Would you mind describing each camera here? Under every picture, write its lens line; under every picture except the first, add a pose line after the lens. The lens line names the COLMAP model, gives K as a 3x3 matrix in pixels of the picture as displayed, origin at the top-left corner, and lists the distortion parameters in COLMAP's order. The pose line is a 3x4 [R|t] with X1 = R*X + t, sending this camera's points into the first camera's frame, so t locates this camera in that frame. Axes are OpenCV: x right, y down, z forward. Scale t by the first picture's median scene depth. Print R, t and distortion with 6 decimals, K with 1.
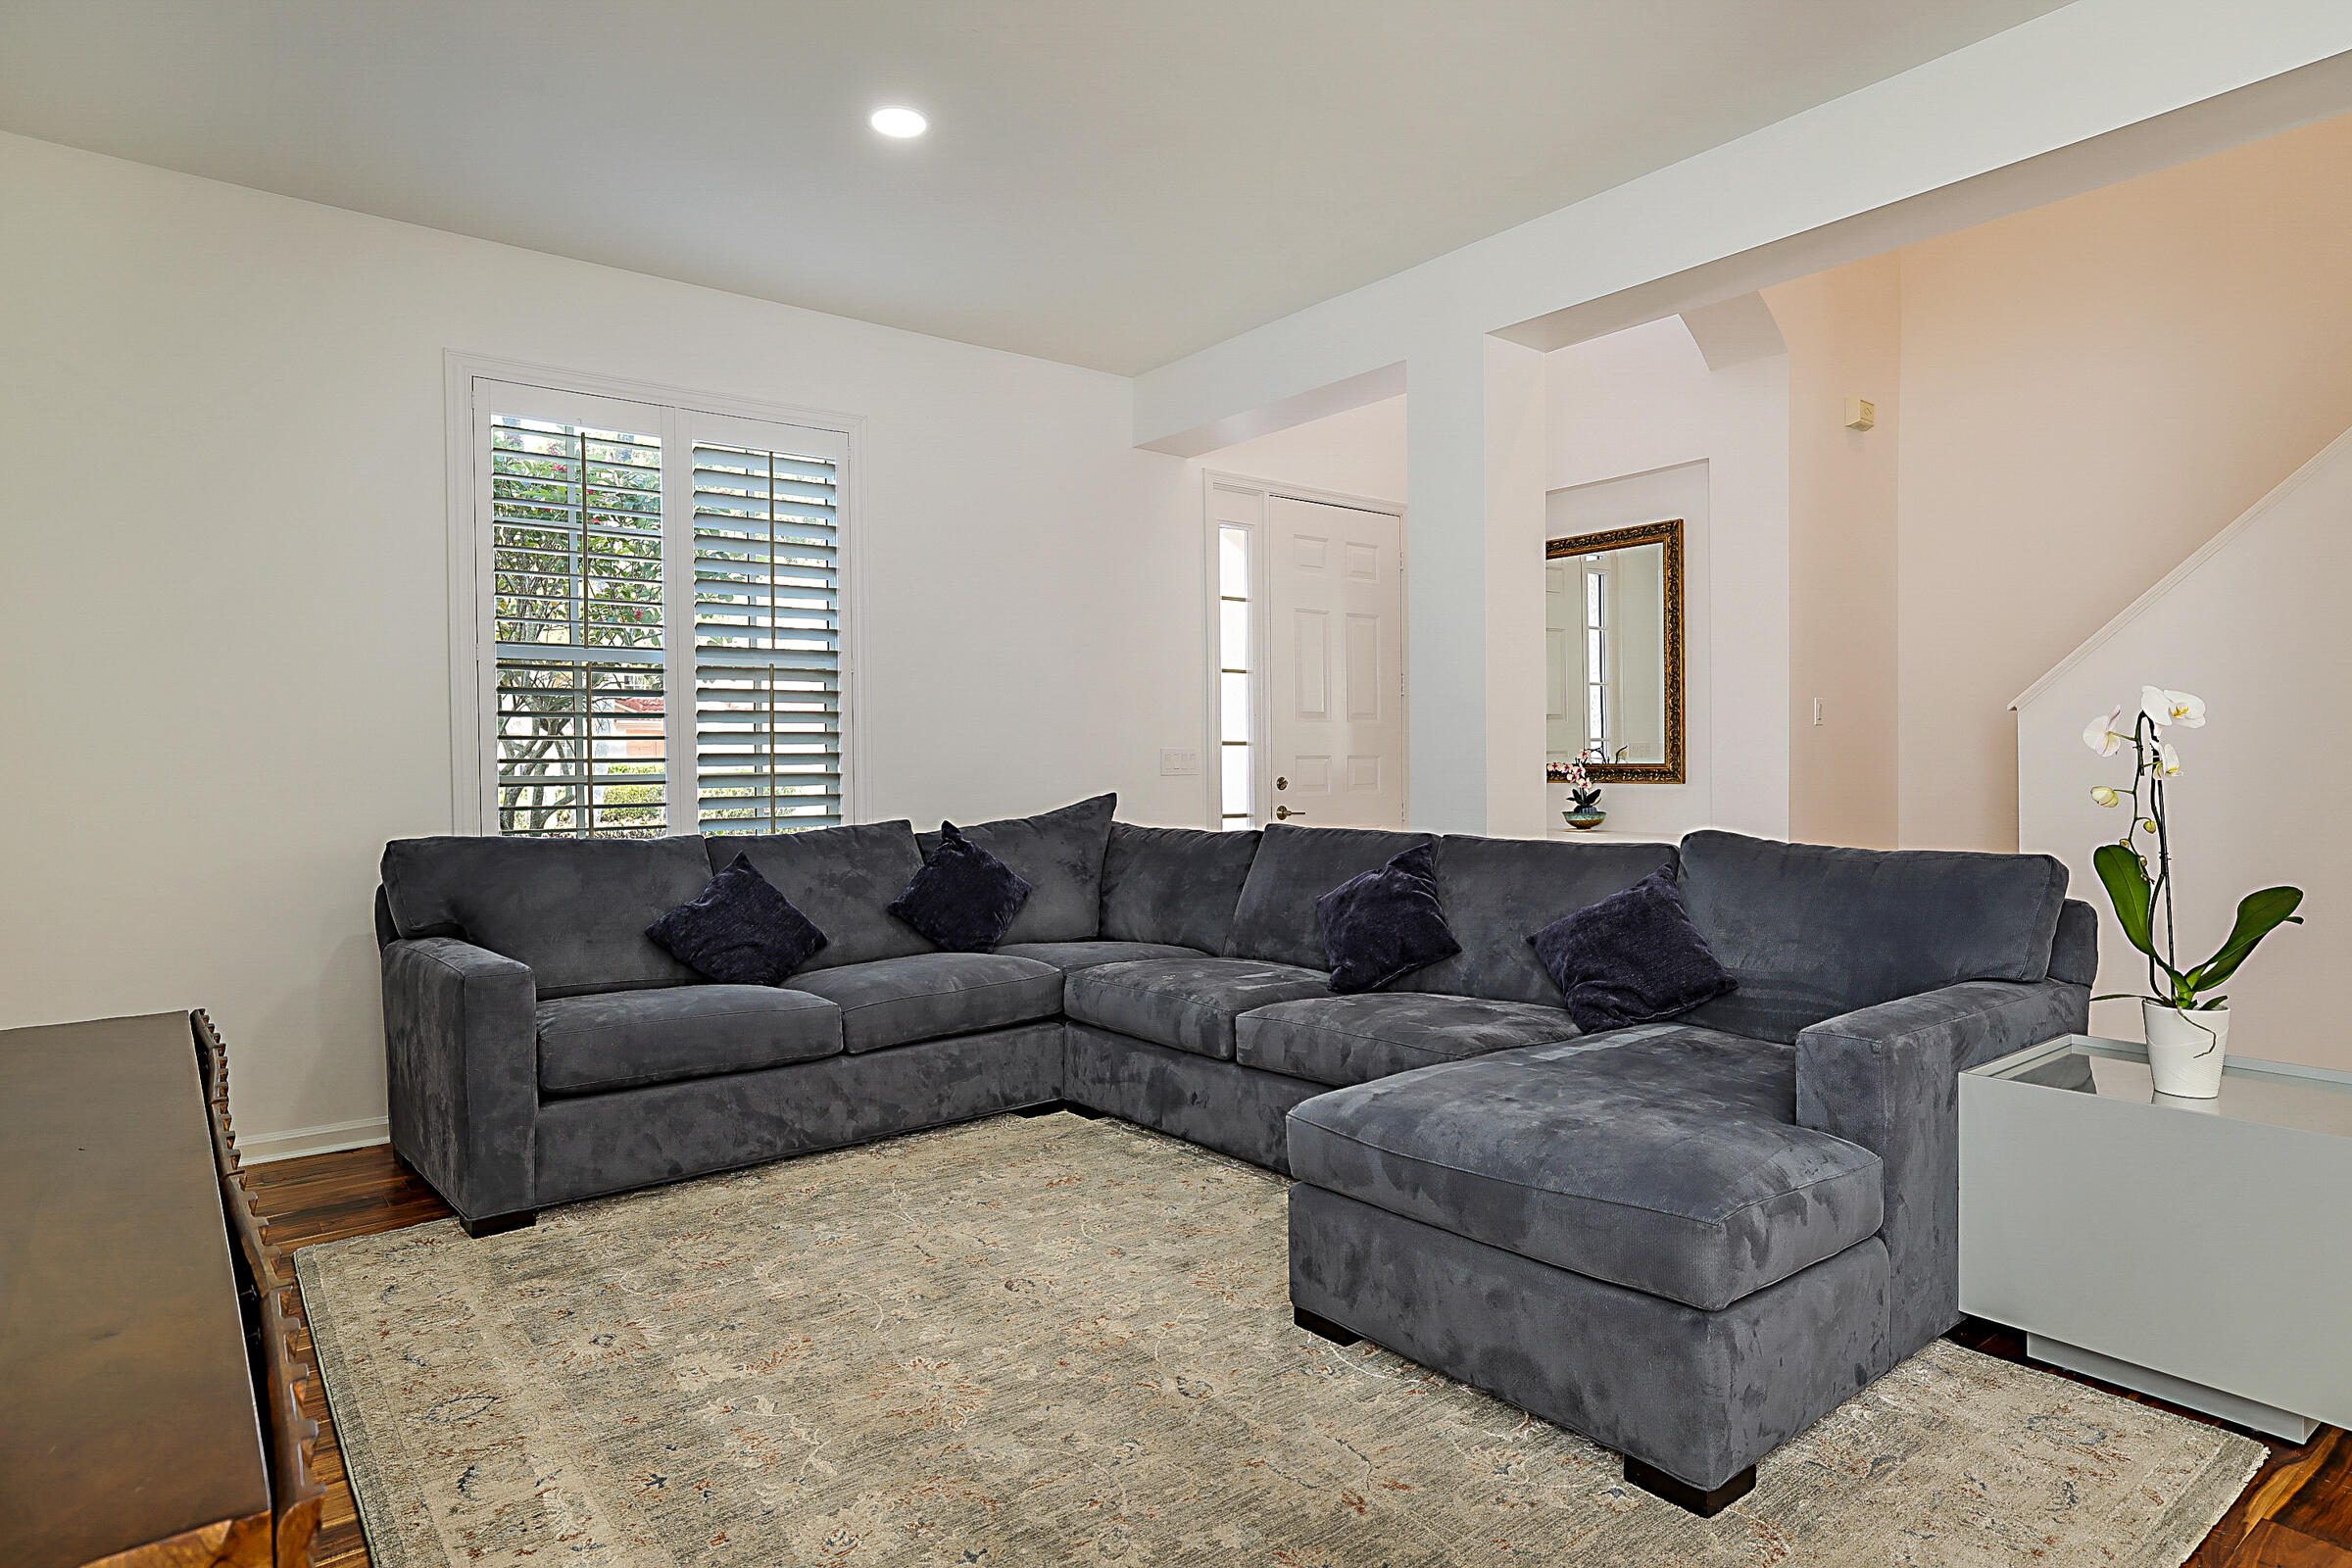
lens RADIAL K [[1317.5, 0, 1177.7], [0, 1317.5, 777.0], [0, 0, 1]] dist [0.002788, 0.002068]
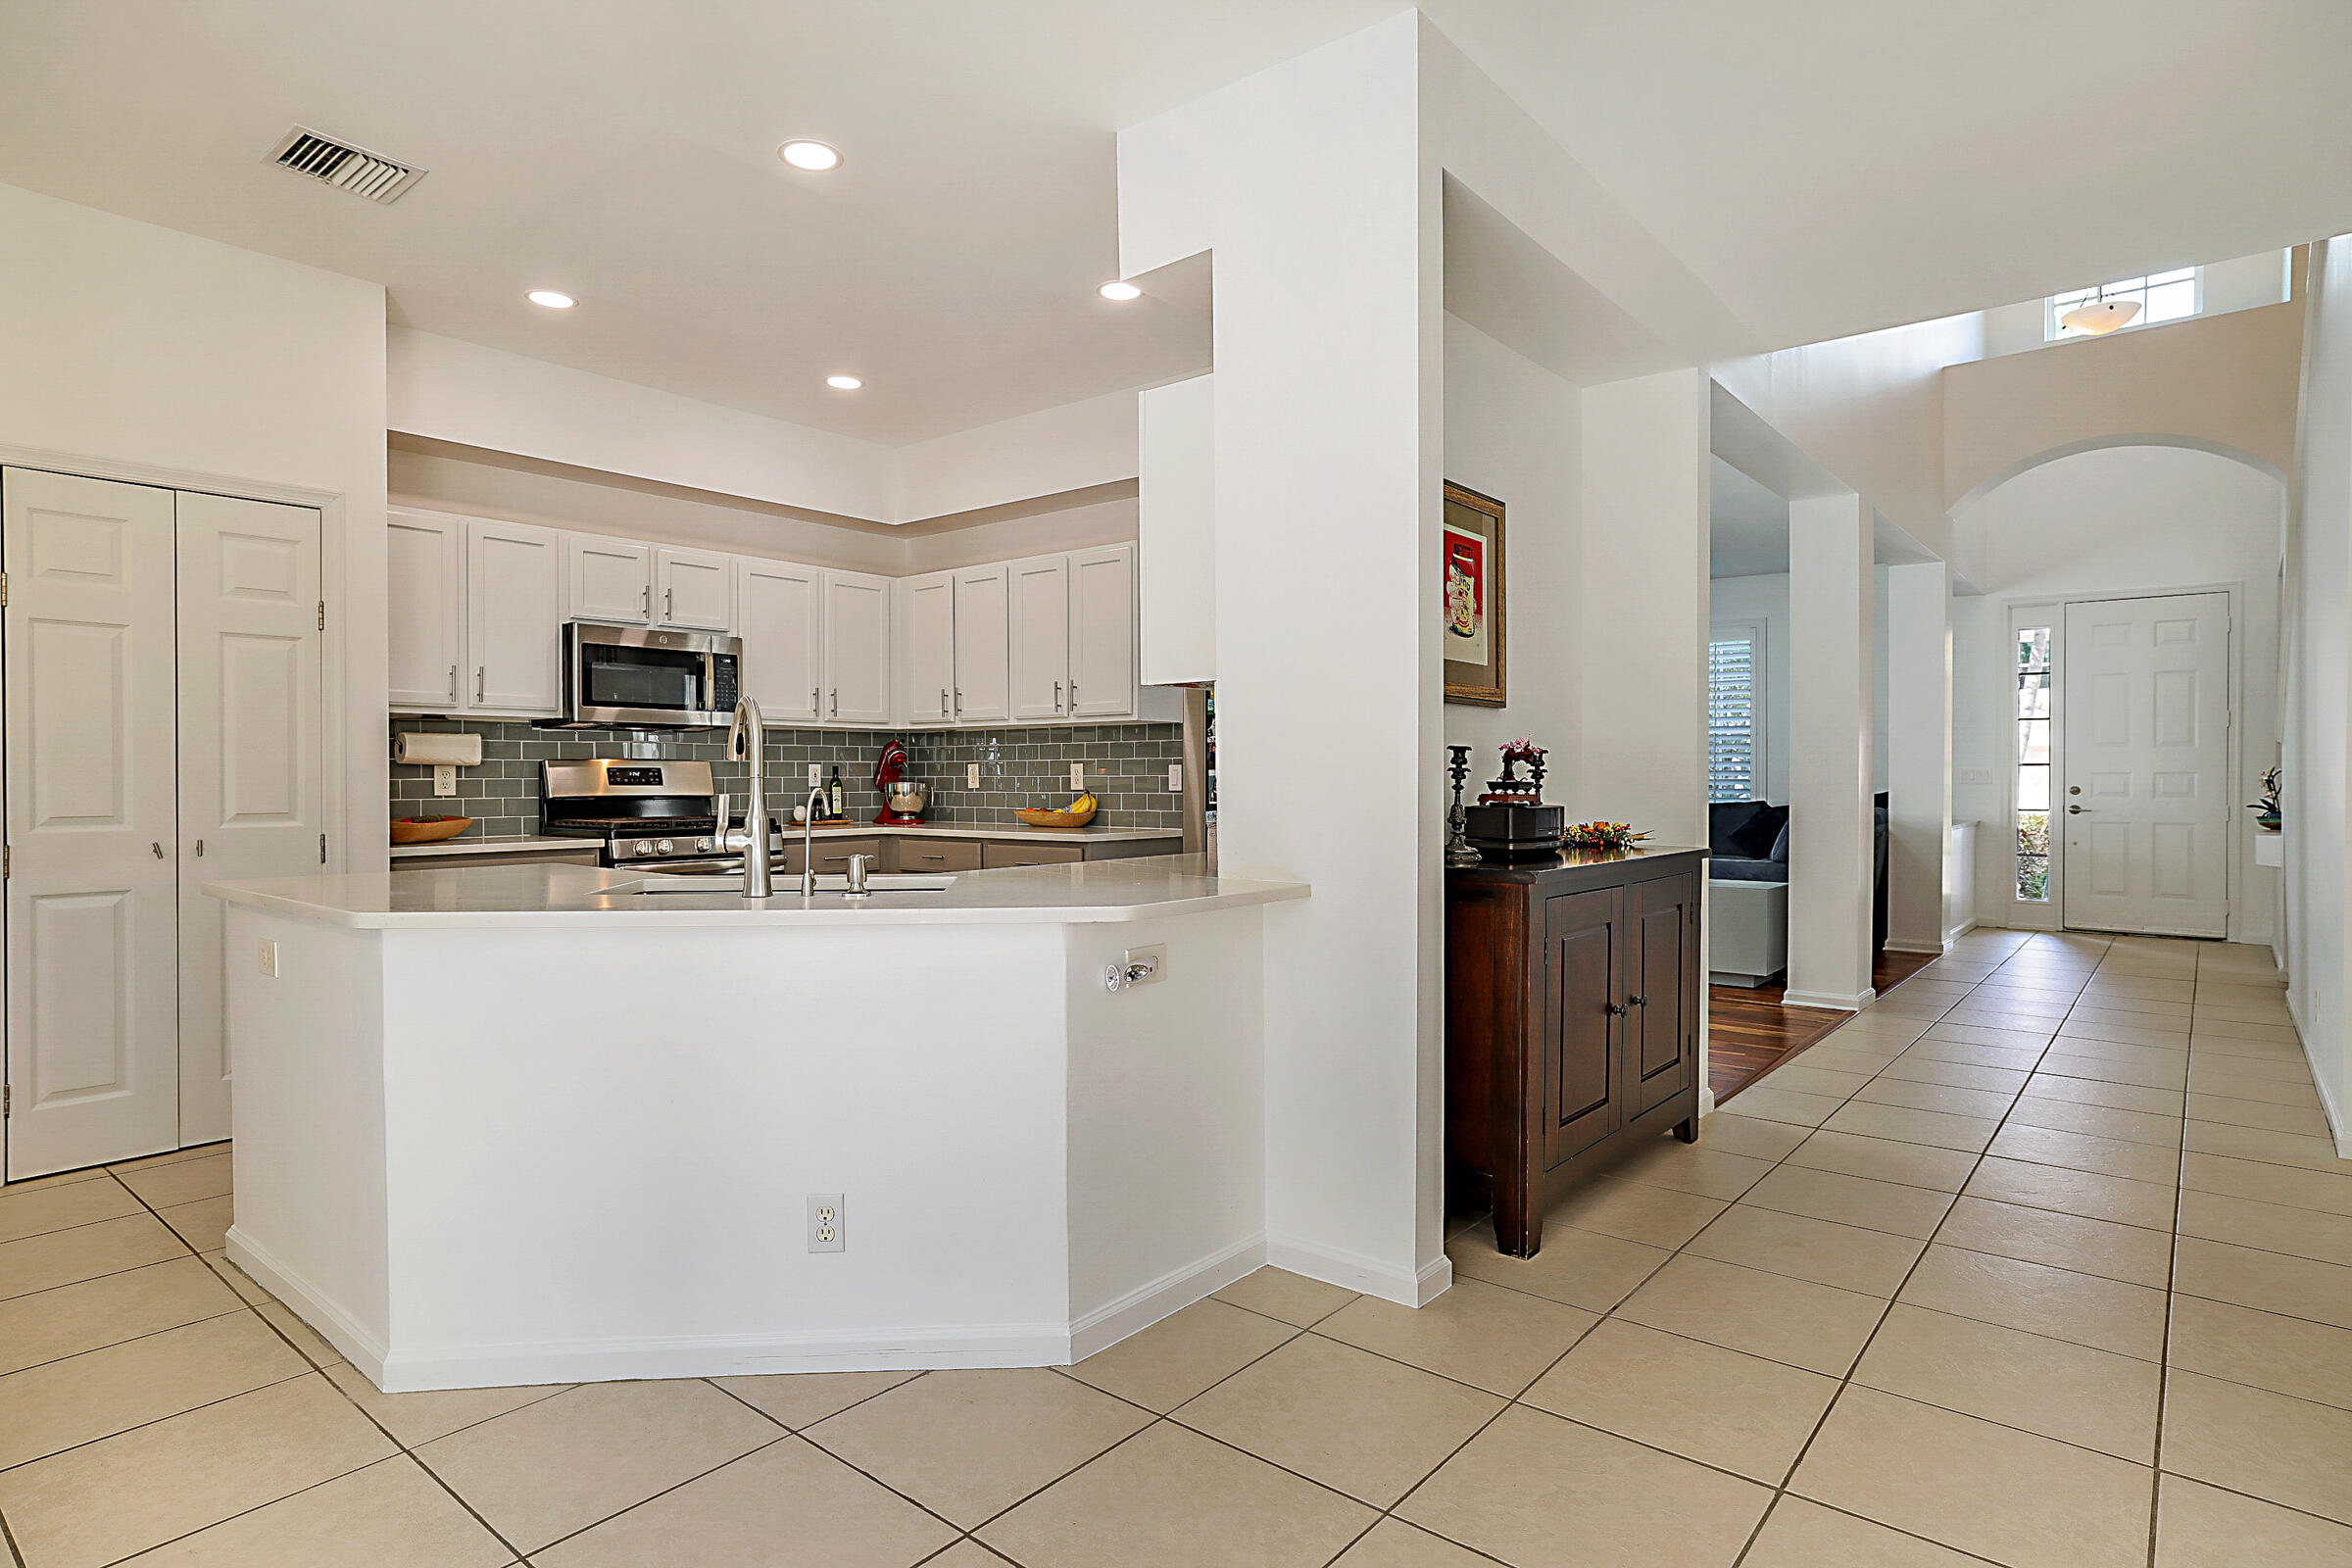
lens RADIAL K [[1243.1, 0, 1178.8], [0, 1243.1, 787.6], [0, 0, 1]] dist [-0.003765, 0.000498]
pose [[0.206020, 0.019601, -0.978351, 1.751748], [-0.012497, 0.999771, 0.017398, -0.014530], [0.978468, 0.008642, 0.206218, -0.424561]]
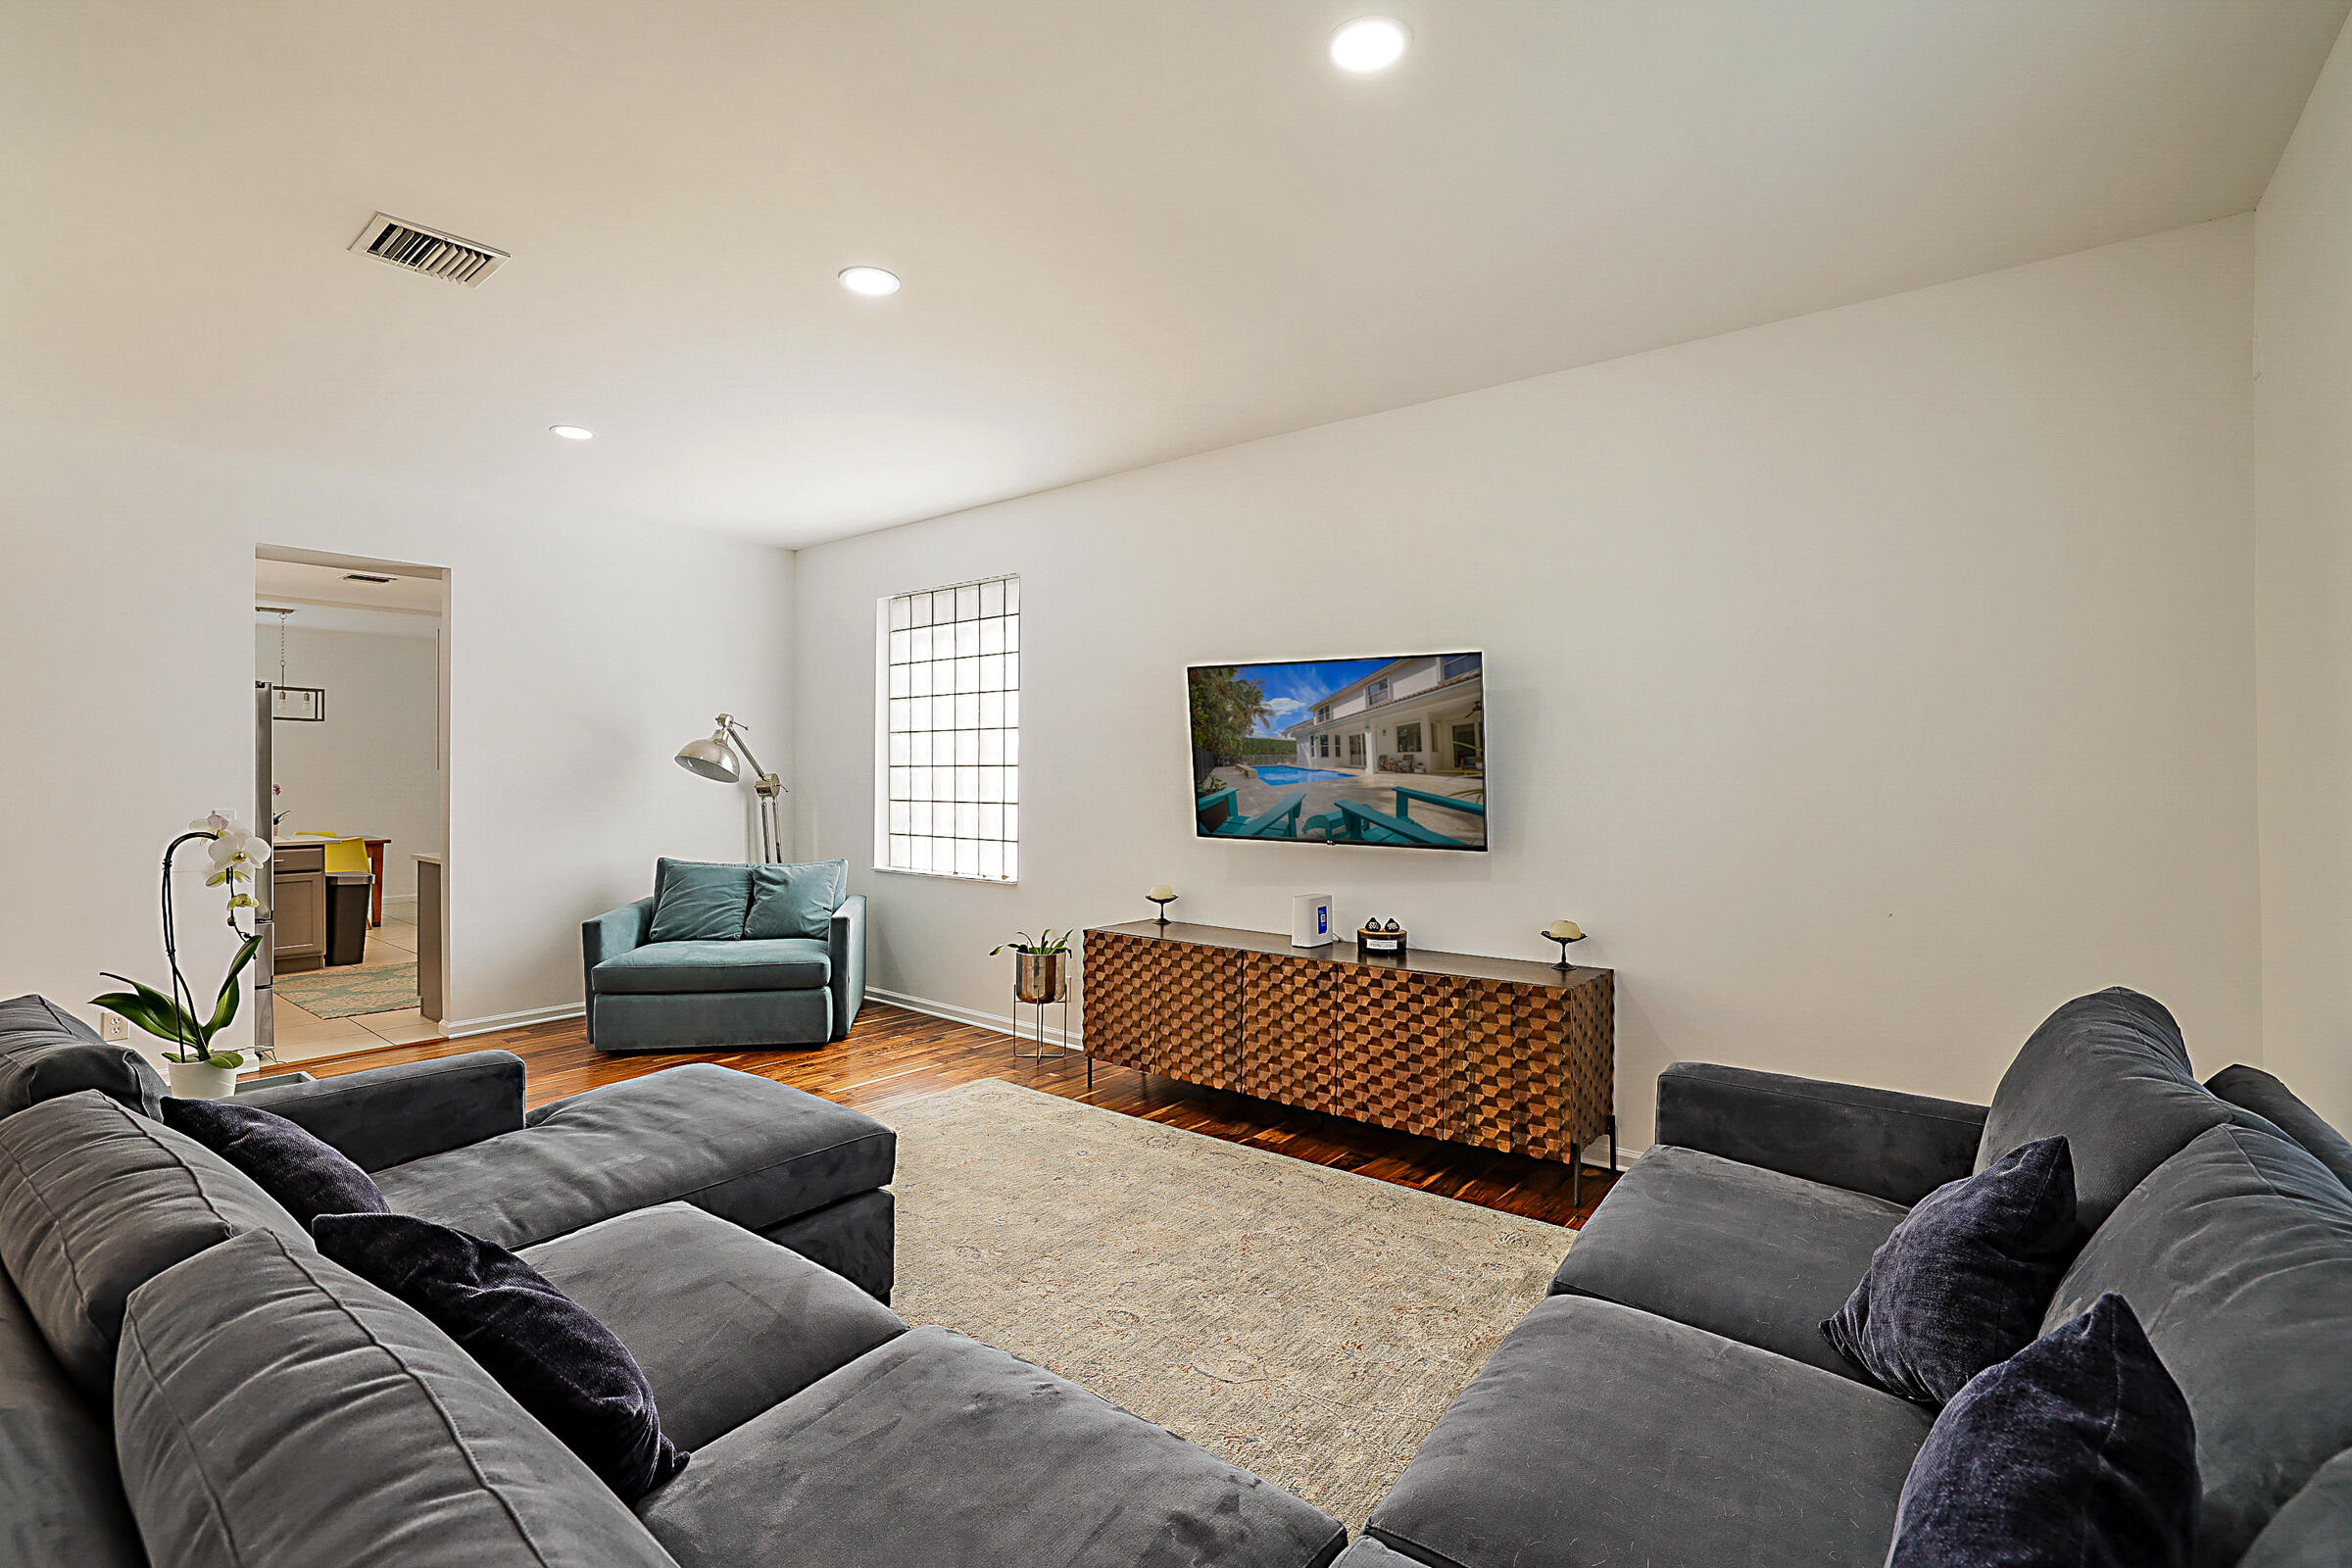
lens RADIAL K [[1072.5, 0, 1176.0], [0, 1072.5, 784.0], [0, 0, 1]] dist [-0.017988, 0.000095]
pose [[-0.974363, 0.010395, -0.224743, 0.026257], [0.004653, 0.999649, 0.026065, -0.067878], [0.224935, 0.024351, -0.974069, 1.189920]]
